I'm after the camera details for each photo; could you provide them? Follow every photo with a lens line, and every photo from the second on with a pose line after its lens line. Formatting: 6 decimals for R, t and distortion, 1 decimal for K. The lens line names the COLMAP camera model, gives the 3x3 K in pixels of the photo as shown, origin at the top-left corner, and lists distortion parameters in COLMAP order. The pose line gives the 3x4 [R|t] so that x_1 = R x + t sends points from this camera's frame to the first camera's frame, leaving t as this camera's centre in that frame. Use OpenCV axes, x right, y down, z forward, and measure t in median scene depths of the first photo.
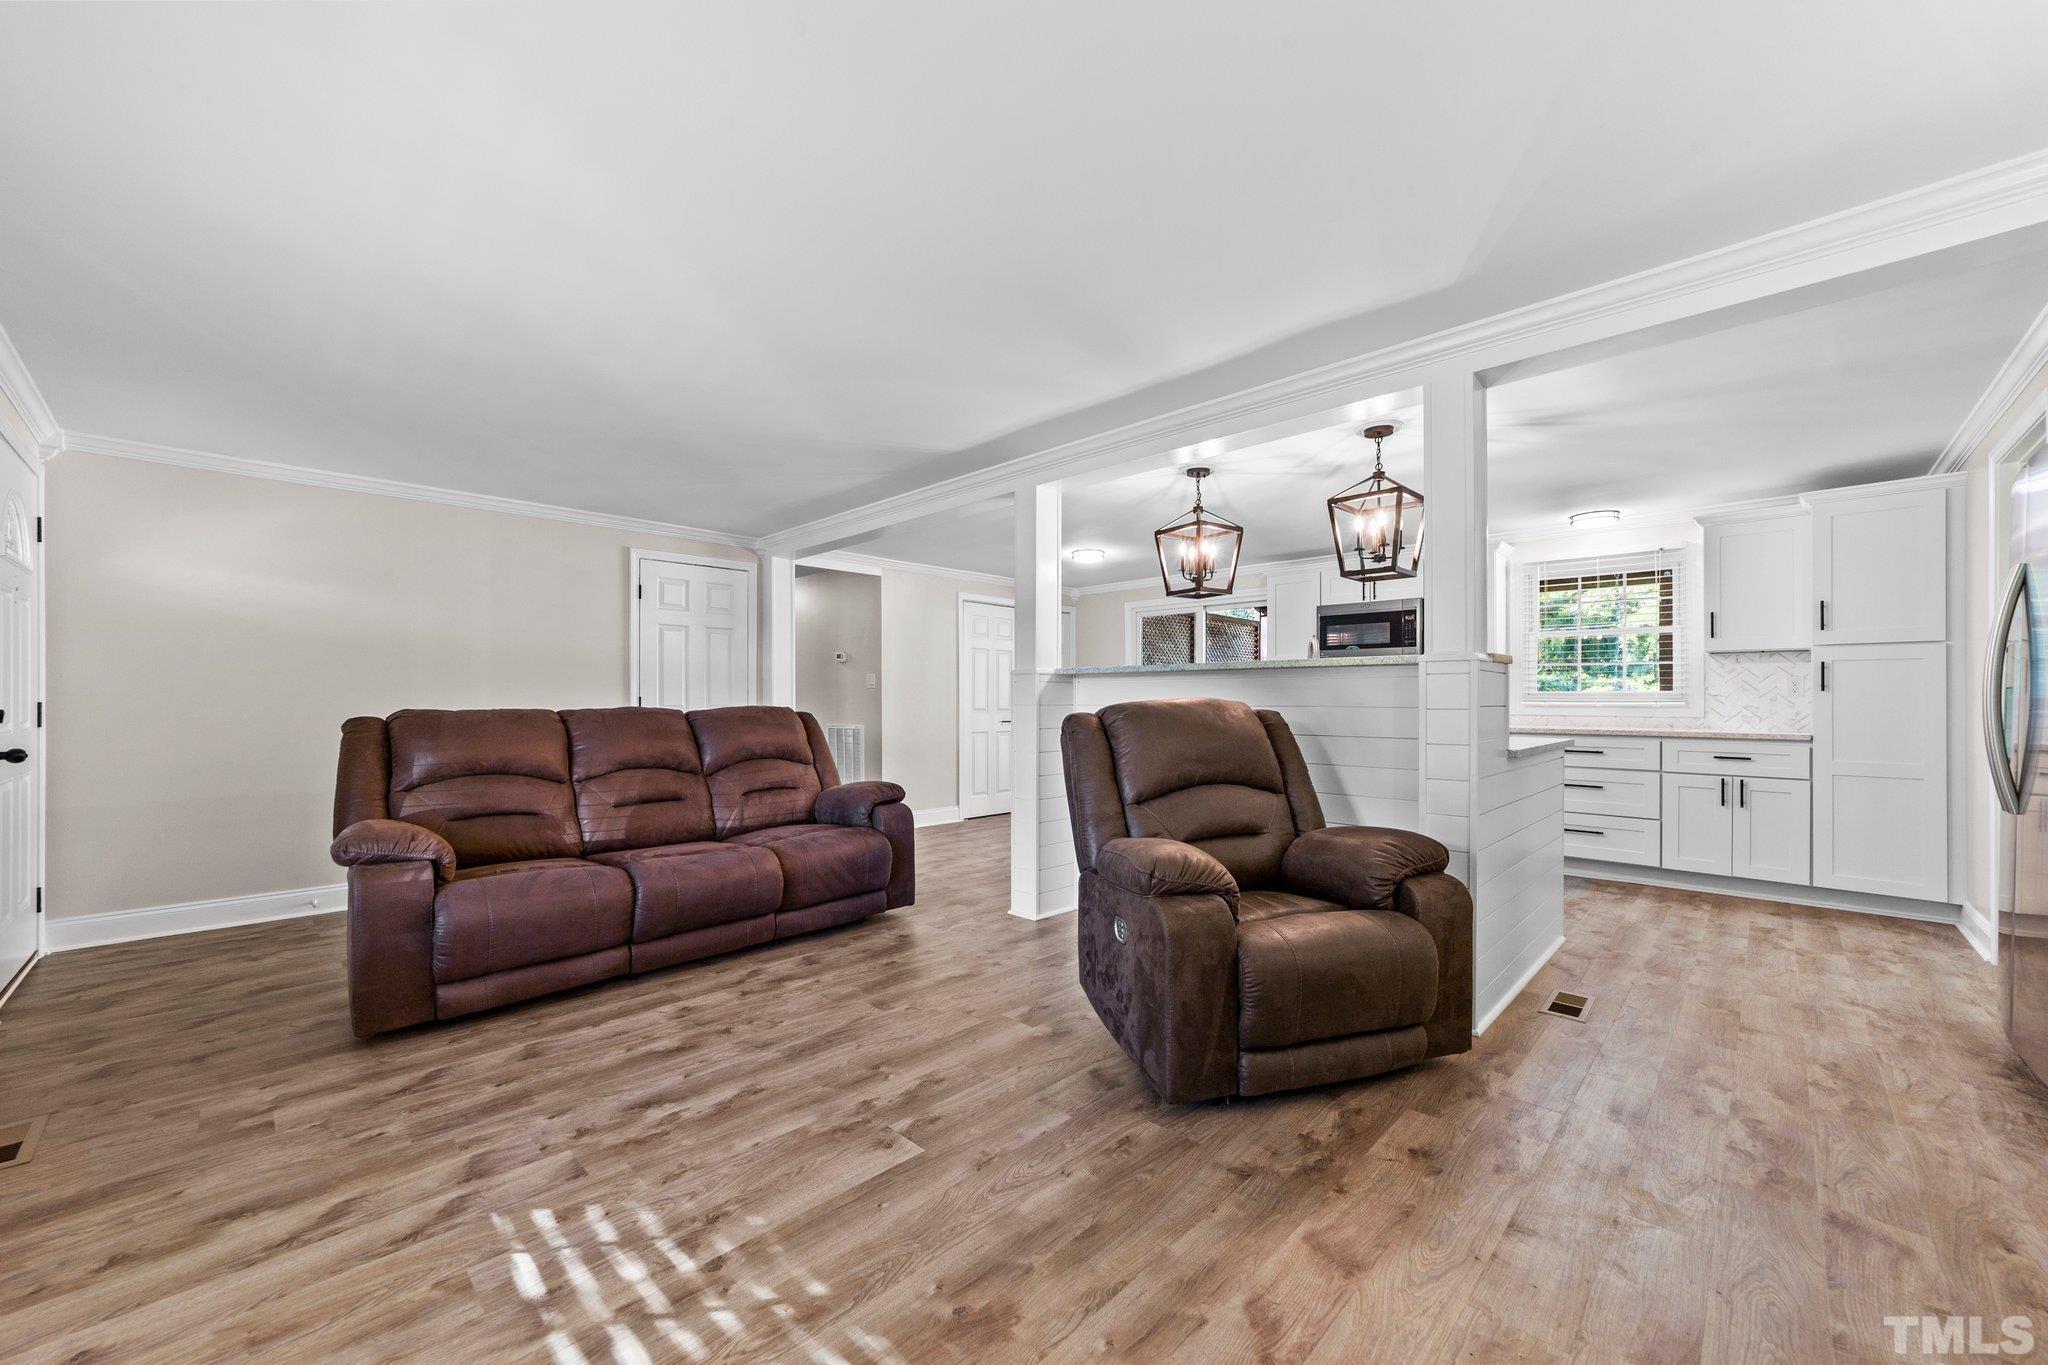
lens RADIAL K [[794.9, 0, 1025.1], [0, 794.9, 680.3], [0, 0, 1]] dist [-0.017991, 0.005499]
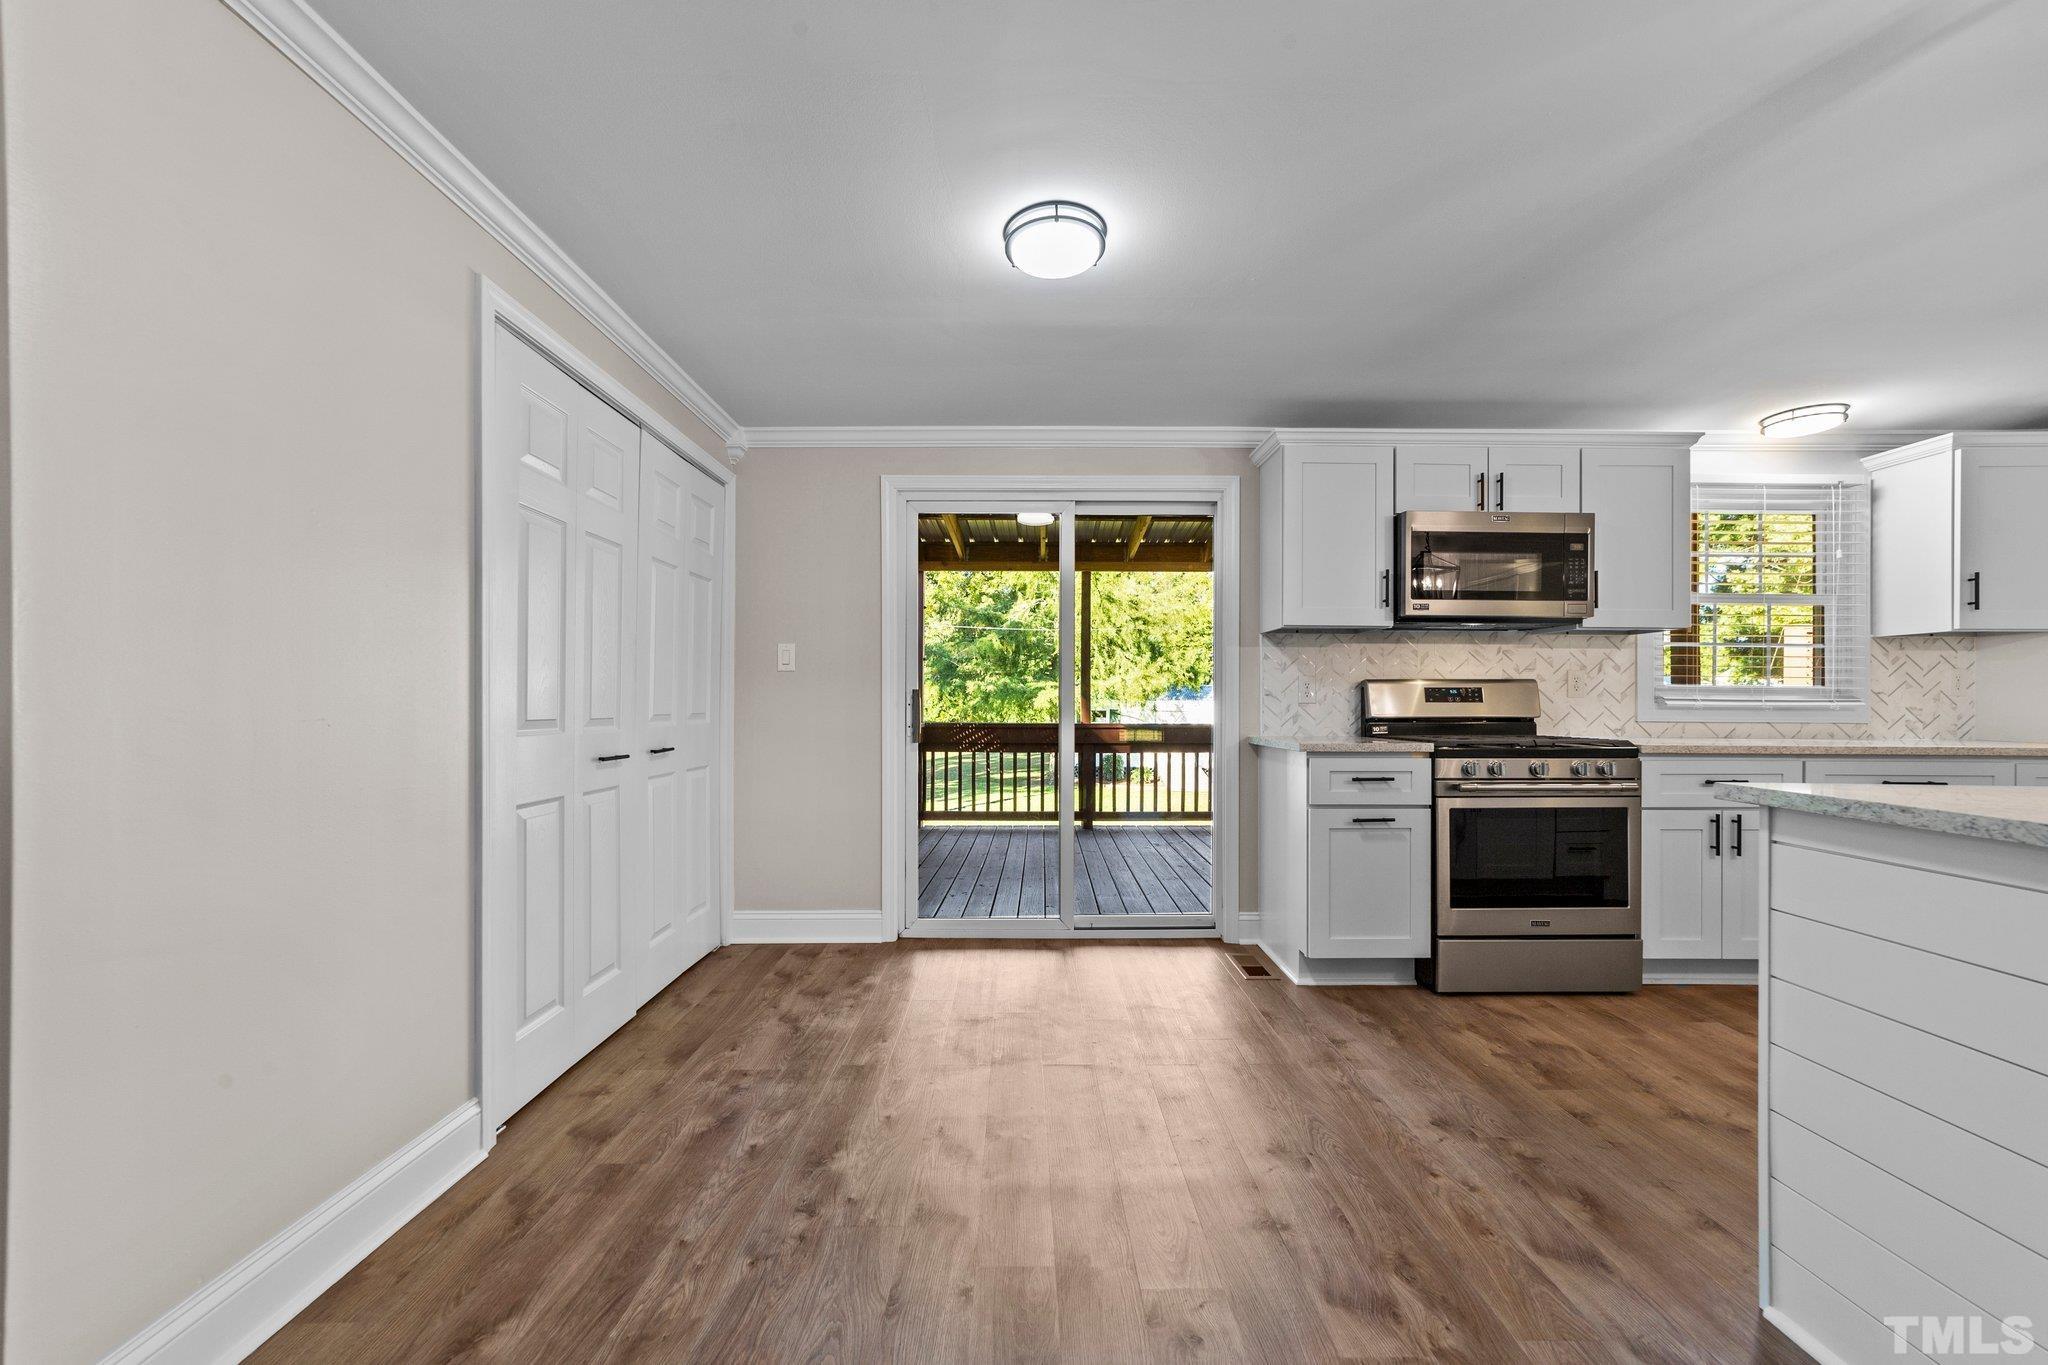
lens RADIAL K [[791.1, 0, 1023.6], [0, 791.1, 701.1], [0, 0, 1]] dist [-0.016894, 0.008401]
pose [[0.717184, 0.003079, 0.696877, -0.390672], [-0.024765, 0.999471, 0.021071, 0.059611], [-0.696444, -0.032370, 0.716881, 1.965387]]
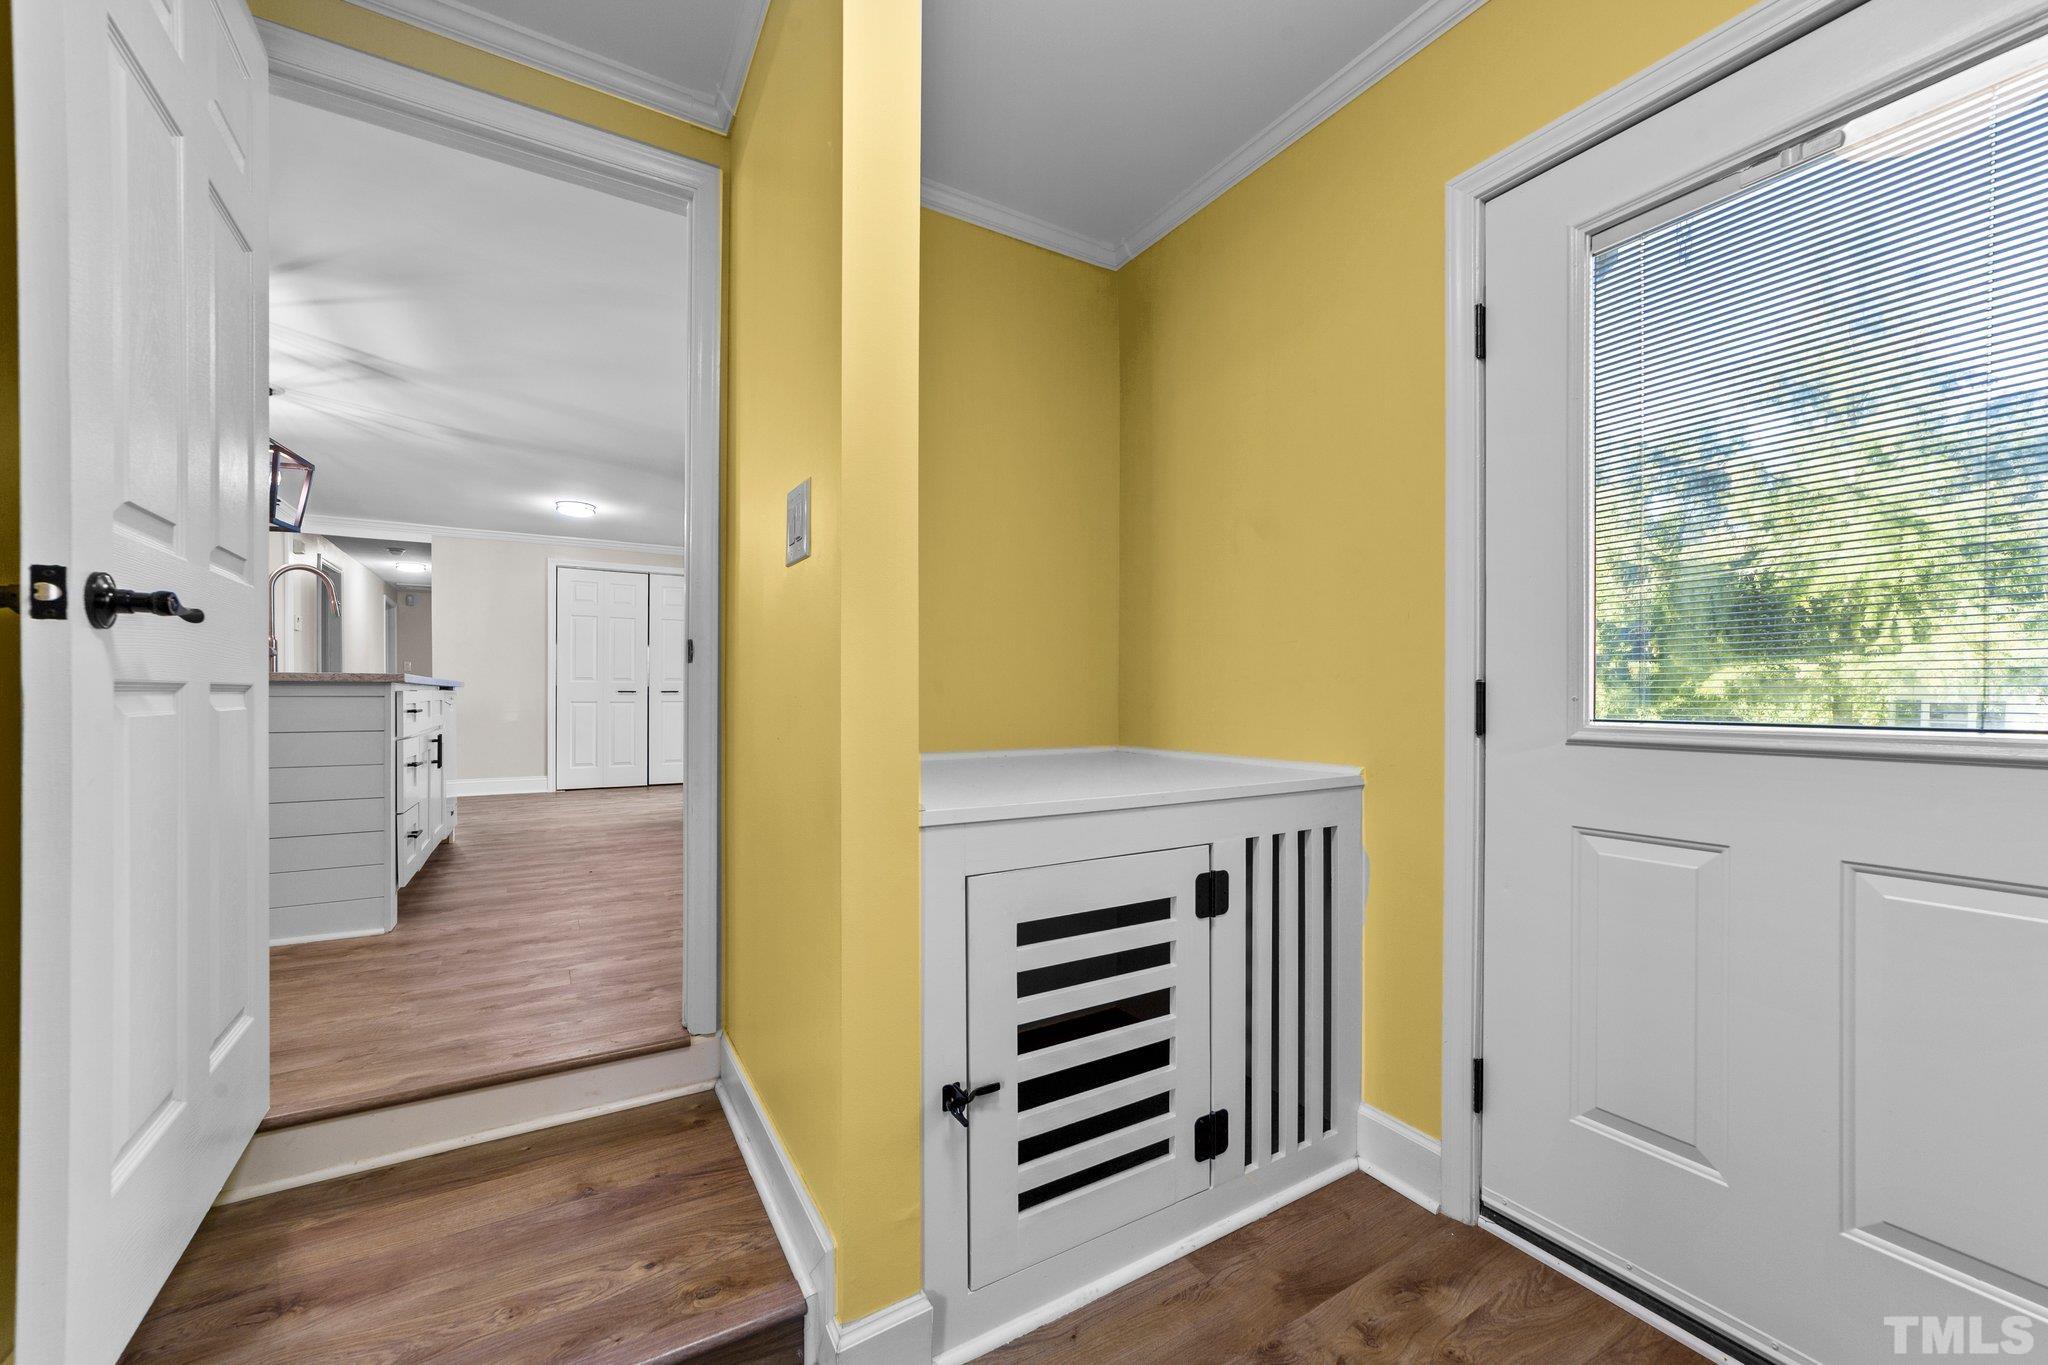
lens RADIAL K [[791.1, 0, 1023.6], [0, 791.1, 701.1], [0, 0, 1]] dist [-0.016894, 0.008401]
pose [[0.964614, 0.002034, -0.263660, 2.141148], [0.006318, 0.999505, 0.030824, 0.117877], [0.263592, -0.031399, 0.964123, 0.568422]]
